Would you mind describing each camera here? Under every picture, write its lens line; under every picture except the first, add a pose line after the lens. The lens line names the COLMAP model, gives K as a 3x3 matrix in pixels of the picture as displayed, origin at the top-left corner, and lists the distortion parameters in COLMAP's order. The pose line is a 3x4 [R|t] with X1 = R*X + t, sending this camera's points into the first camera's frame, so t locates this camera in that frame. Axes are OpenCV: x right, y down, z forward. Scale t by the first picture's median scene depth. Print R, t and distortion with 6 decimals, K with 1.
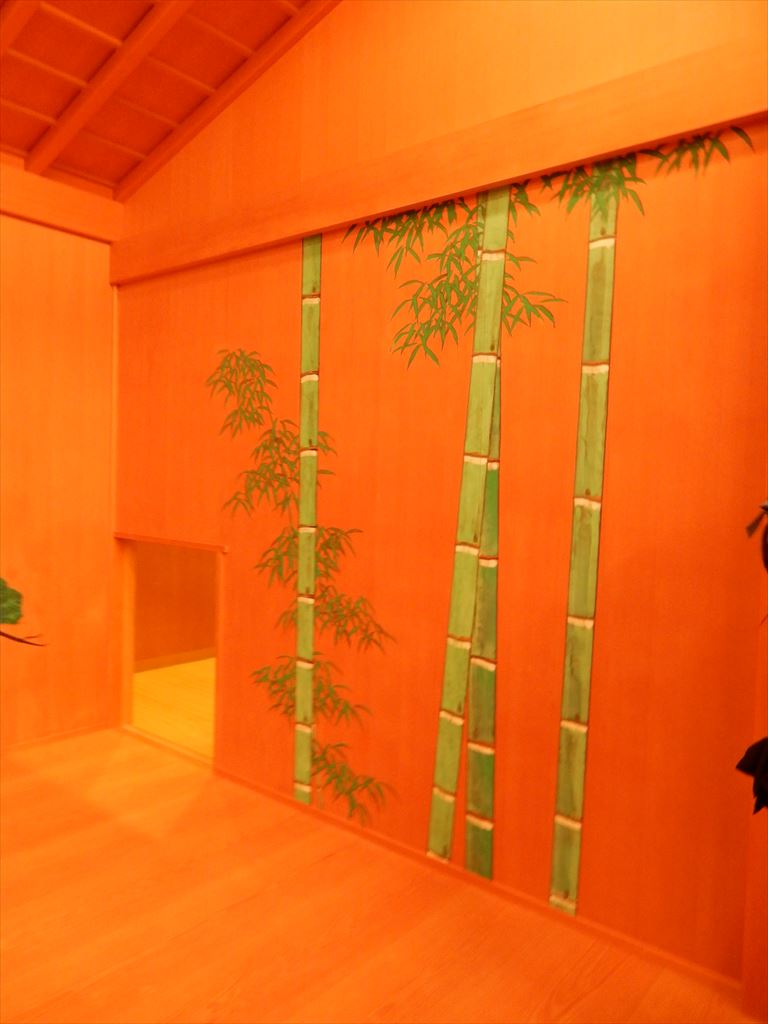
lens RADIAL K [[765.5, 0, 384.0], [0, 765.5, 512.0], [0, 0, 1]] dist [0.004704, 0.002381]
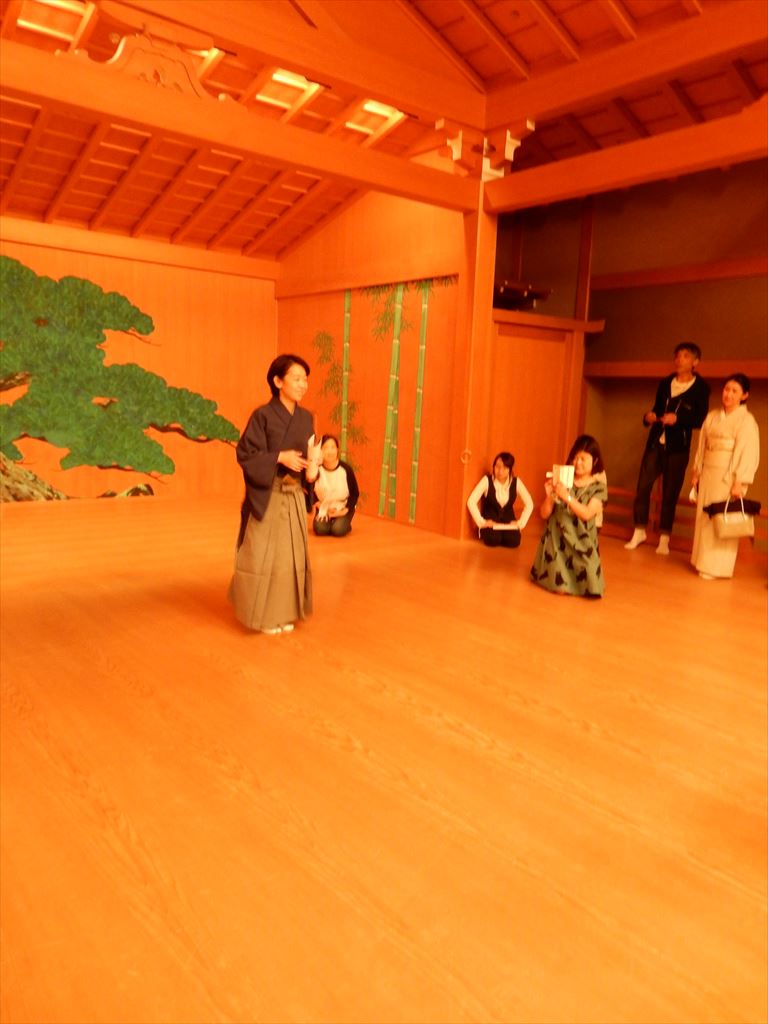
lens RADIAL K [[765.5, 0, 384.0], [0, 765.5, 512.0], [0, 0, 1]] dist [0.004704, 0.002381]
pose [[0.979684, 0.043467, -0.195779, 0.571565], [-0.023160, 0.994219, 0.104845, 0.119829], [0.199204, -0.098181, 0.975027, -1.601826]]
